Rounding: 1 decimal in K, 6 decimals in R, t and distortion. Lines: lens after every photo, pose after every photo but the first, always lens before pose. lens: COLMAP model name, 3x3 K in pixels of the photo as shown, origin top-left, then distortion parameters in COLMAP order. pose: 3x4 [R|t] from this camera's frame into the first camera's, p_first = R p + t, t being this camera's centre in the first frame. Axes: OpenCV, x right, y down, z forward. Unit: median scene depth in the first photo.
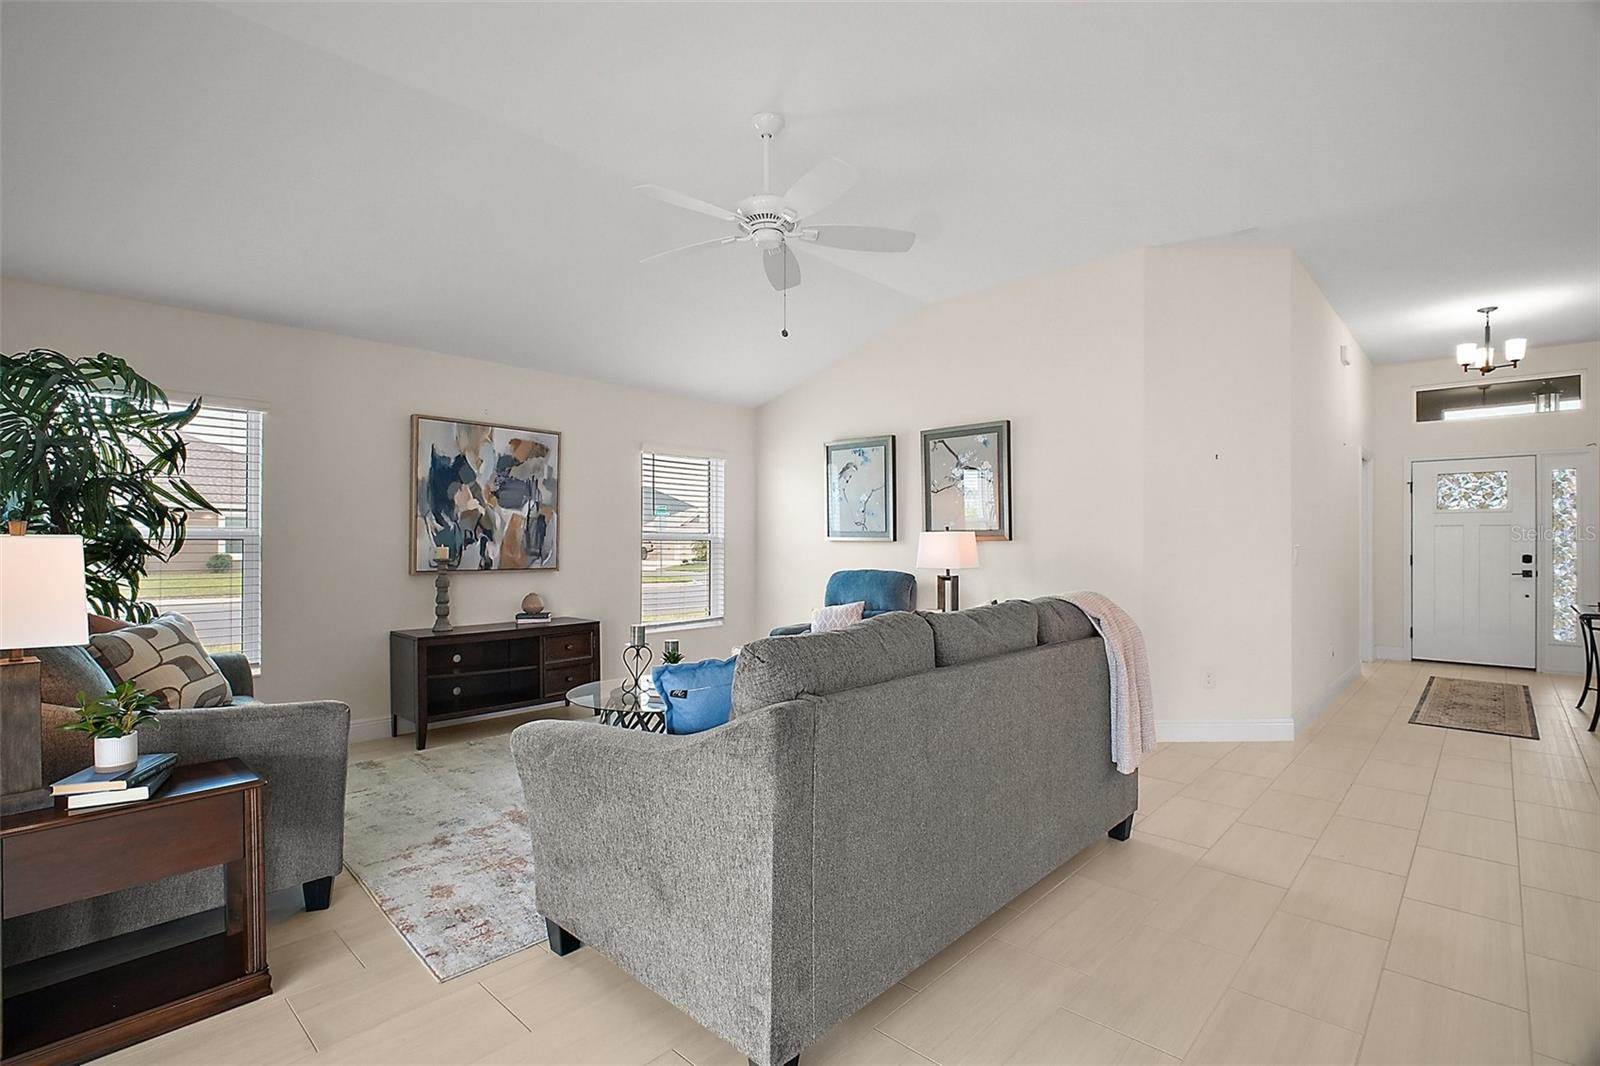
lens RADIAL K [[745.1, 0, 773.3], [0, 745.1, 536.9], [0, 0, 1]] dist [-0.008258, -0.003989]
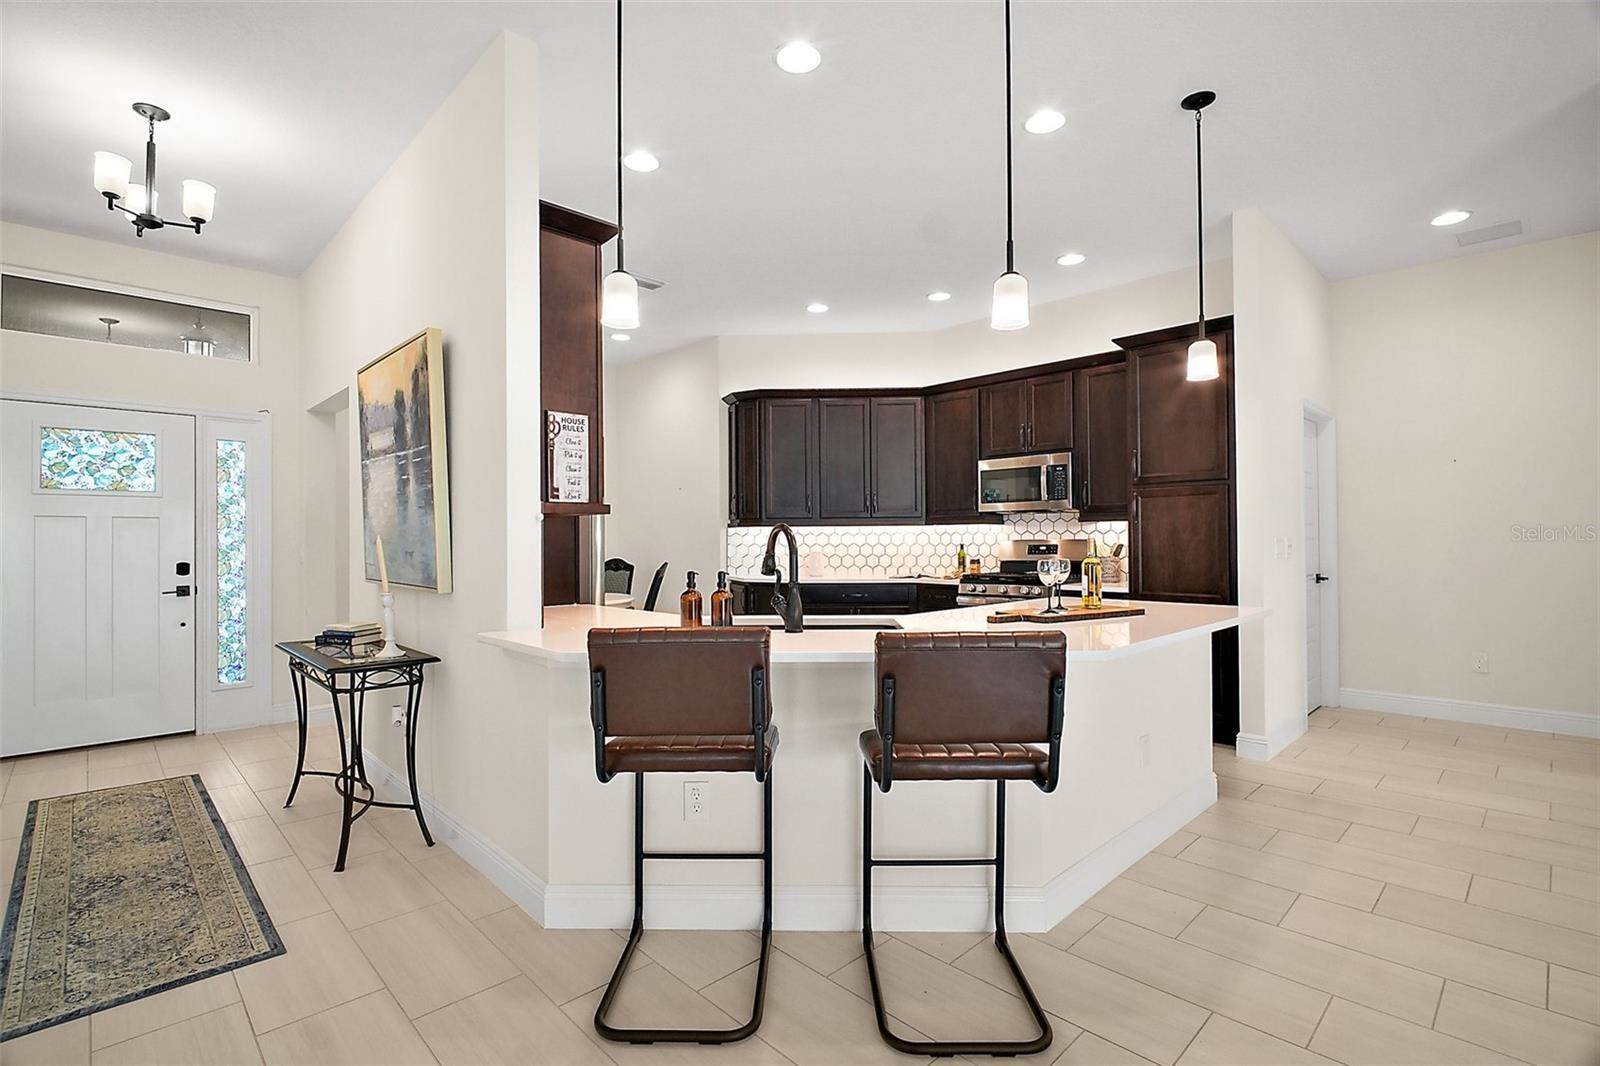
lens RADIAL K [[745.1, 0, 800.9], [0, 745.1, 533.0], [0, 0, 1]] dist [-0.008258, -0.003989]
pose [[0.027188, 0.006749, 0.999608, 0.505952], [0.001895, 0.999975, -0.006803, 0.004147], [-0.999629, 0.002079, 0.027174, 0.576467]]
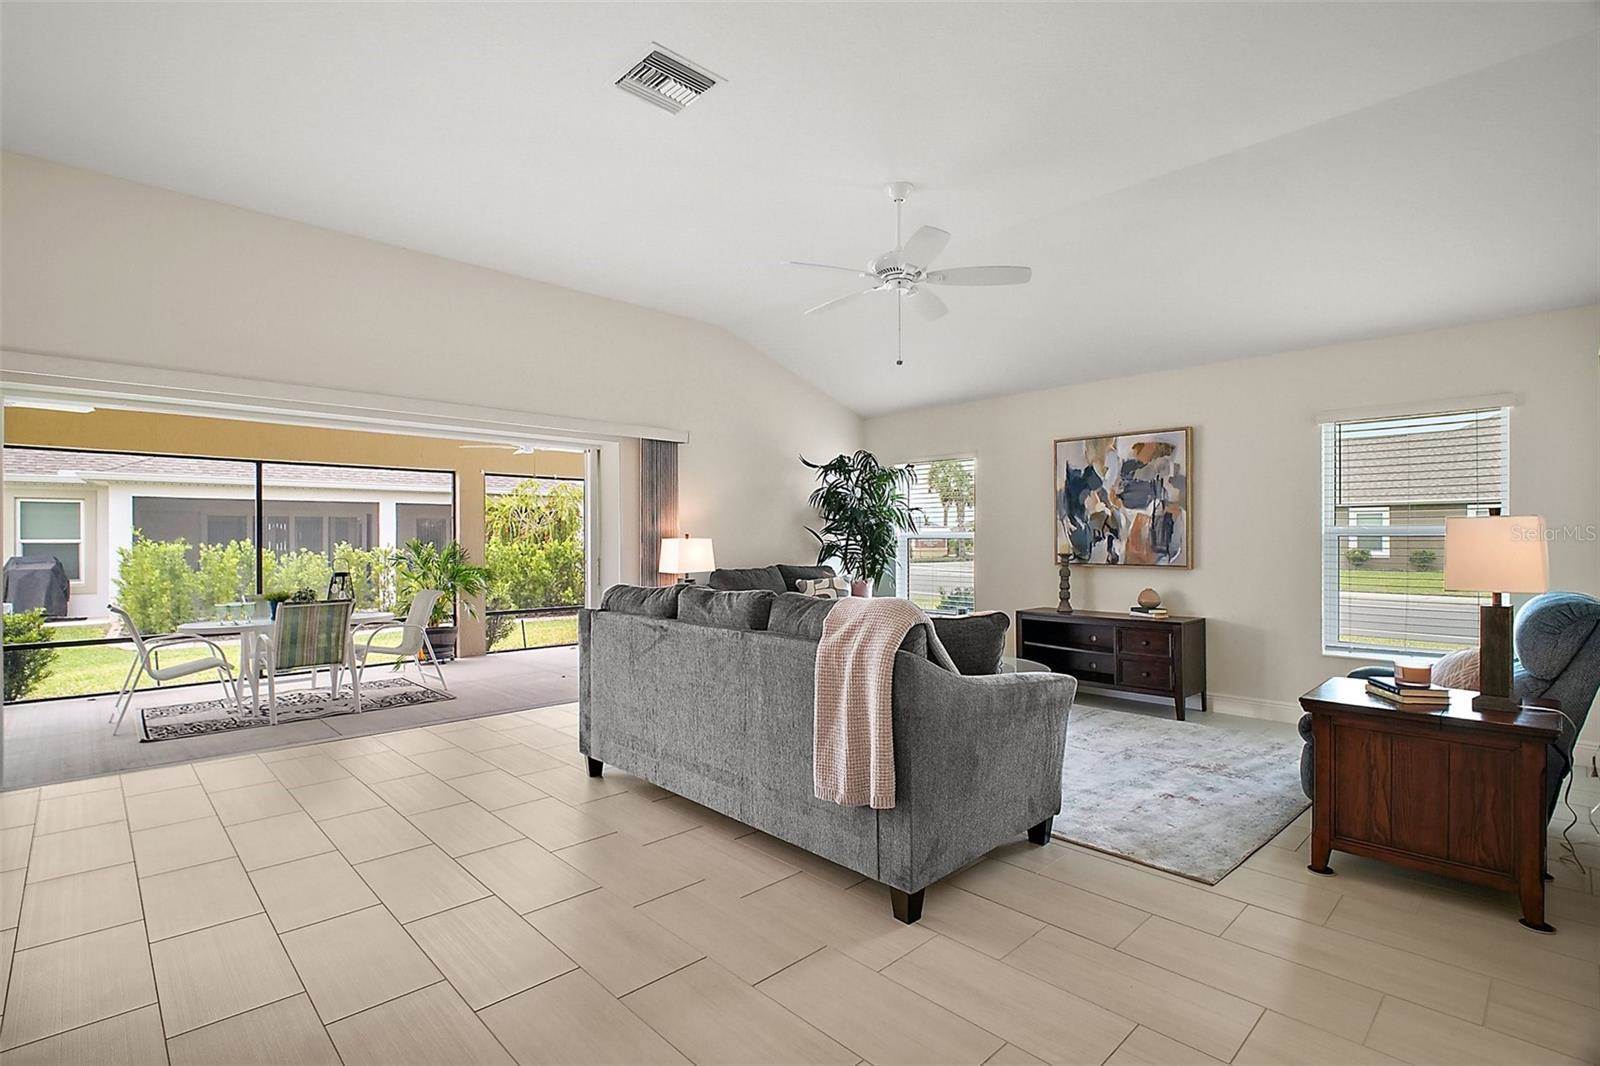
lens RADIAL K [[745.1, 0, 792.2], [0, 745.1, 539.6], [0, 0, 1]] dist [-0.008258, -0.003989]
pose [[-0.034802, -0.001200, -0.999393, 0.758594], [0.007677, 0.999969, -0.001468, 0.004810], [0.999365, -0.007724, -0.034792, 0.551685]]
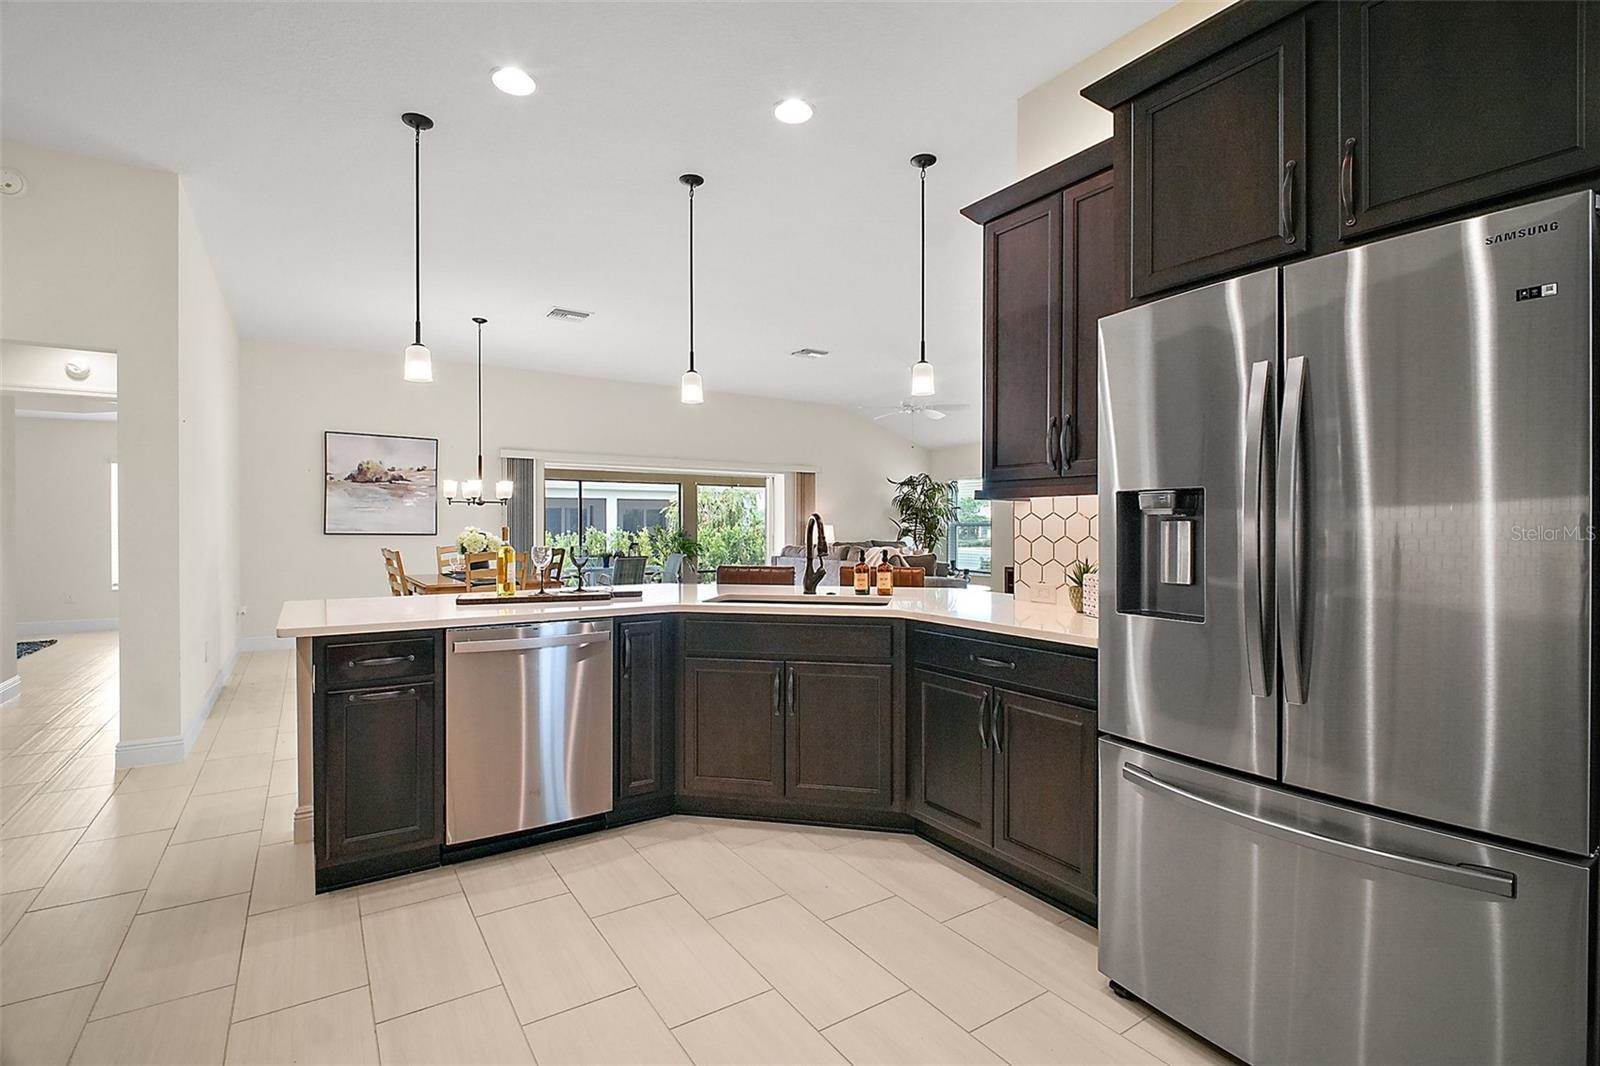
lens RADIAL K [[745.1, 0, 796.6], [0, 745.1, 528.8], [0, 0, 1]] dist [-0.008258, -0.003989]
pose [[-0.215256, 0.002581, -0.976554, 1.676821], [0.004084, 0.999990, 0.001743, 0.006433], [0.976549, -0.003613, -0.215264, 0.736287]]
